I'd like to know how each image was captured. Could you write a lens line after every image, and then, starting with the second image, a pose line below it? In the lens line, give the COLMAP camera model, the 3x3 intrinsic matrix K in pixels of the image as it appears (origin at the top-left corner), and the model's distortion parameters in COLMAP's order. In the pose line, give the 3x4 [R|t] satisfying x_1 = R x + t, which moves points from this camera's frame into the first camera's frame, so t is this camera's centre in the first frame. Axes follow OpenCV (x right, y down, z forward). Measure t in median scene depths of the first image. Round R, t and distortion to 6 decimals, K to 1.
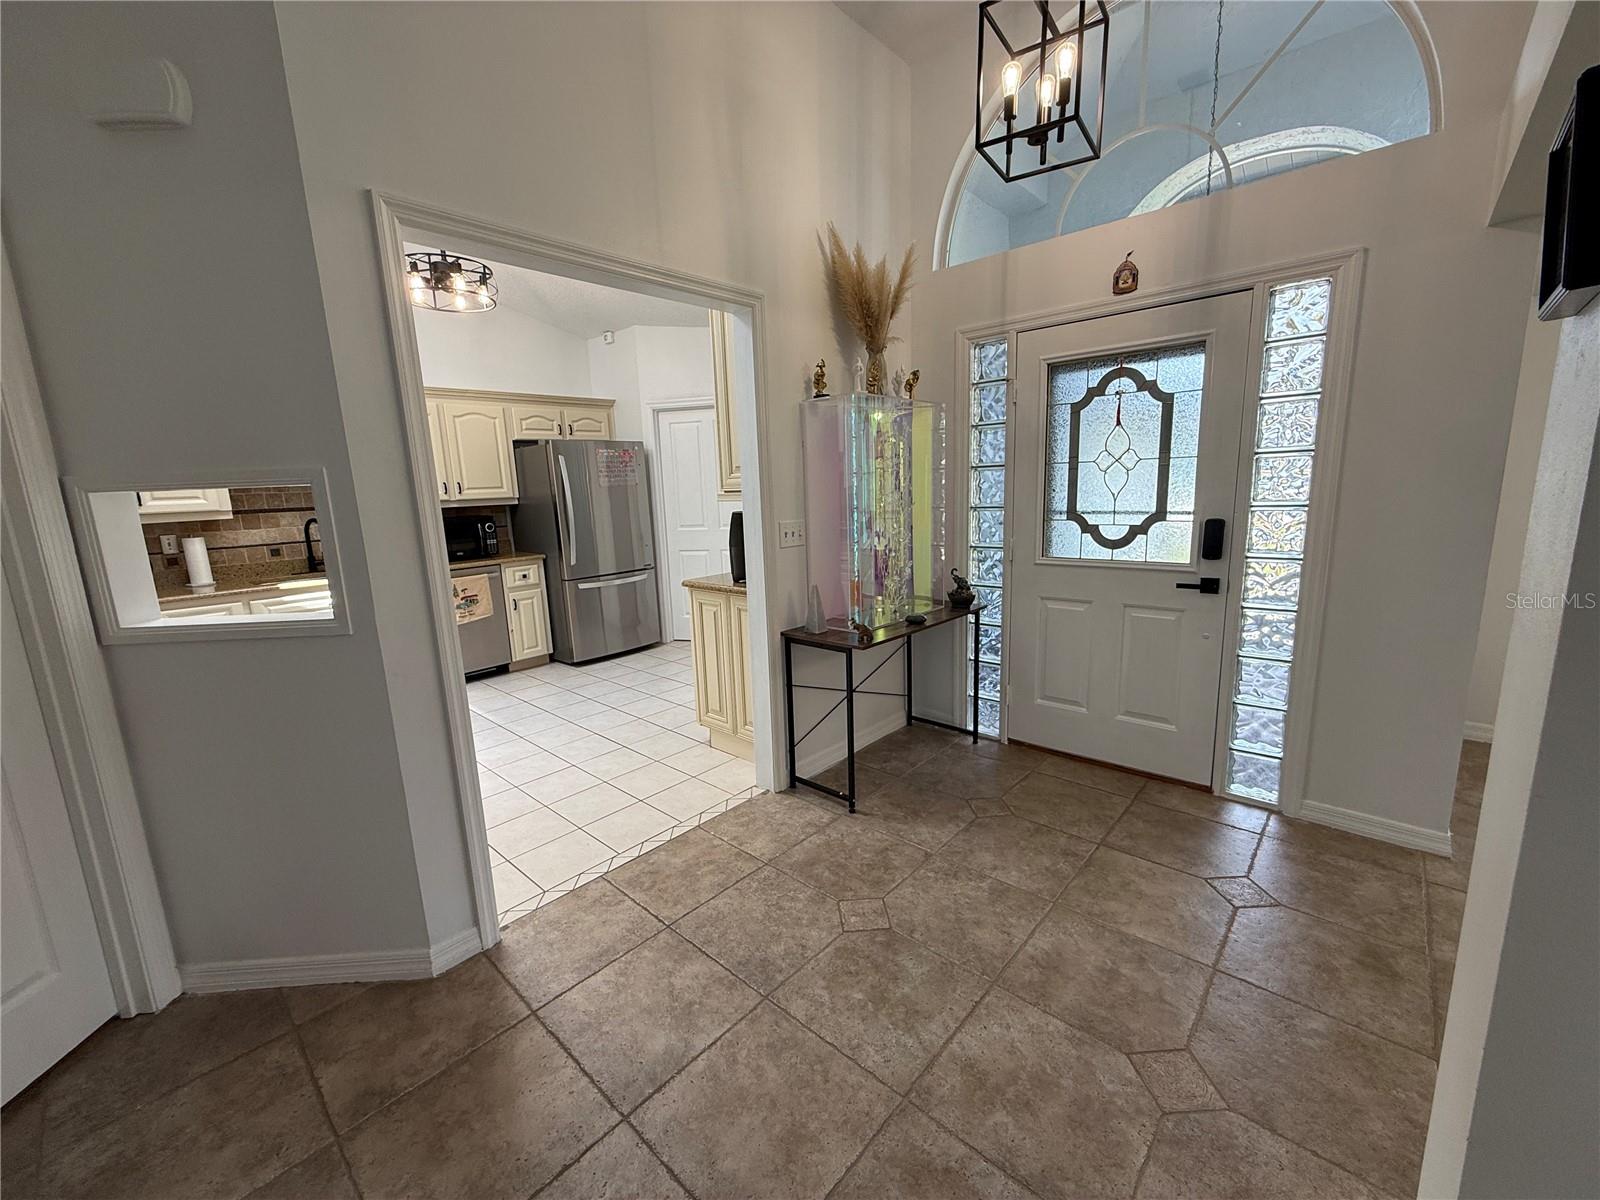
lens RADIAL K [[640.8, 0, 795.0], [0, 640.8, 600.5], [0, 0, 1]] dist [-0.000472, 0.000590]
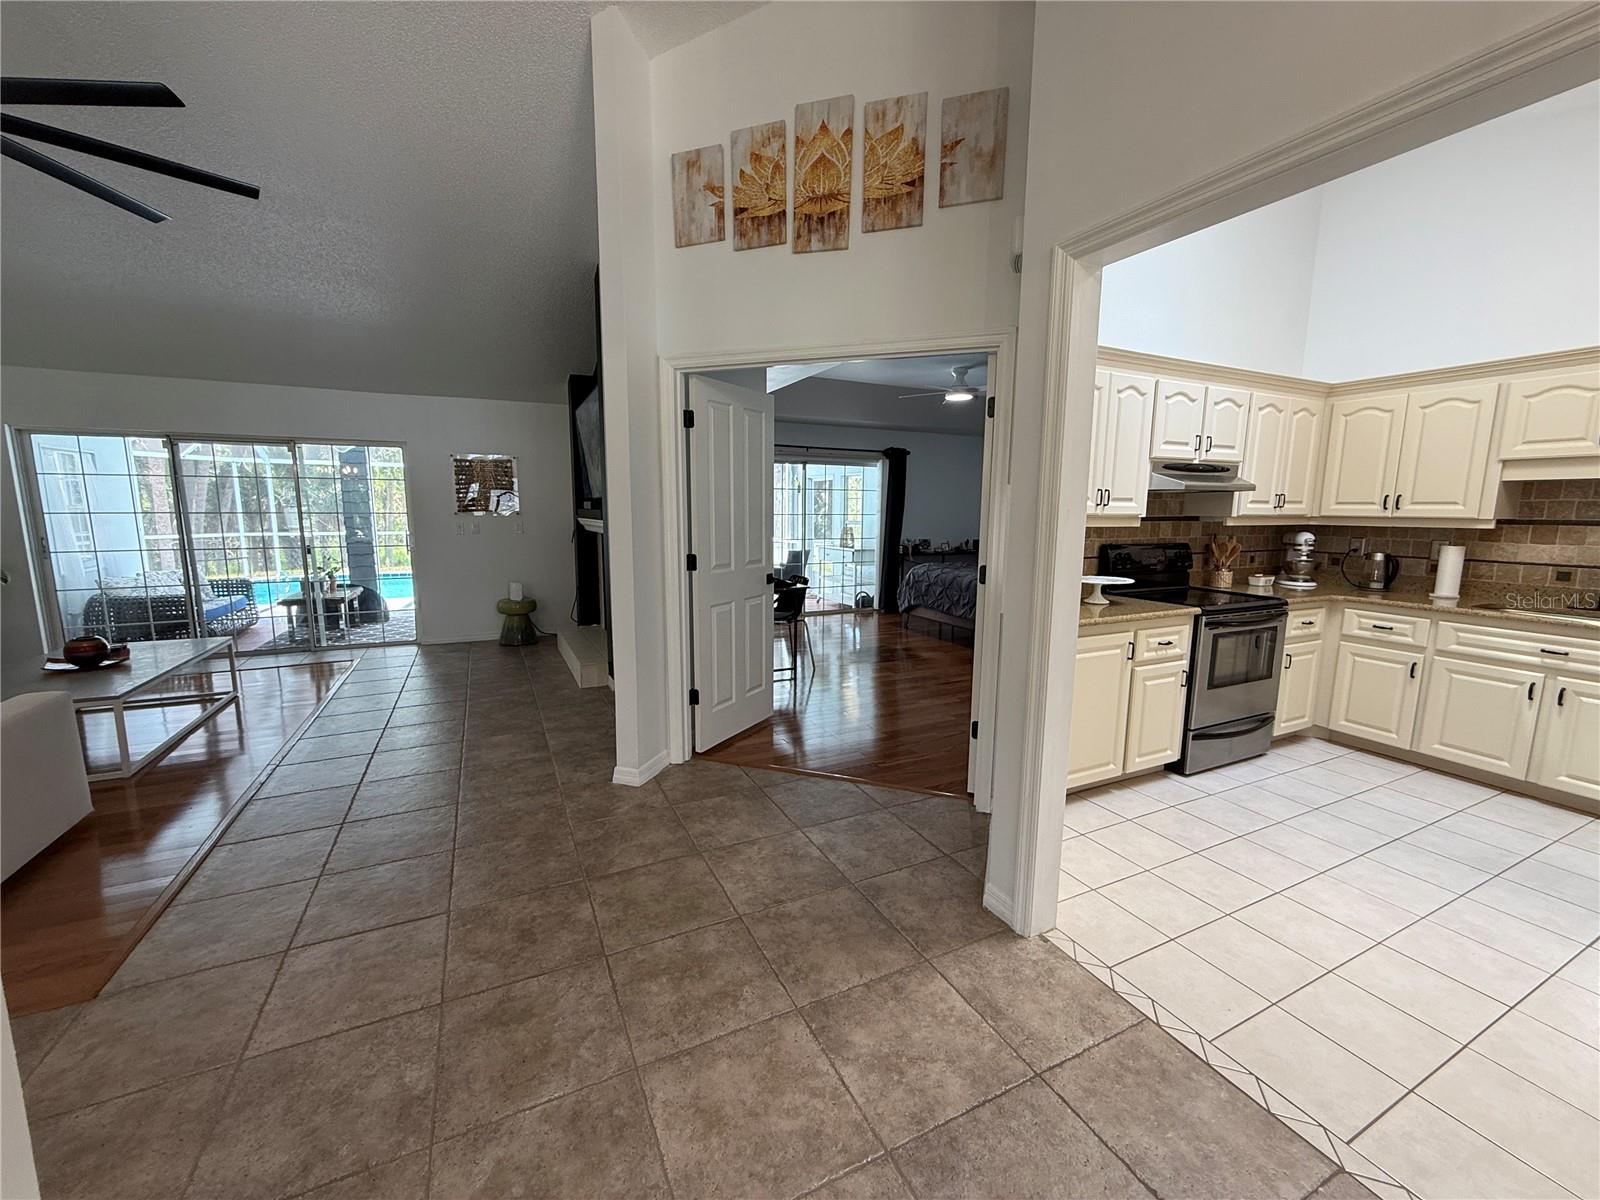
lens RADIAL K [[640.8, 0, 795.0], [0, 640.8, 600.5], [0, 0, 1]] dist [-0.000472, 0.000590]
pose [[-0.368440, 0.170431, -0.913896, 0.631373], [-0.162872, 0.956014, 0.243948, -0.216281], [0.915273, 0.238728, -0.324475, 1.033210]]
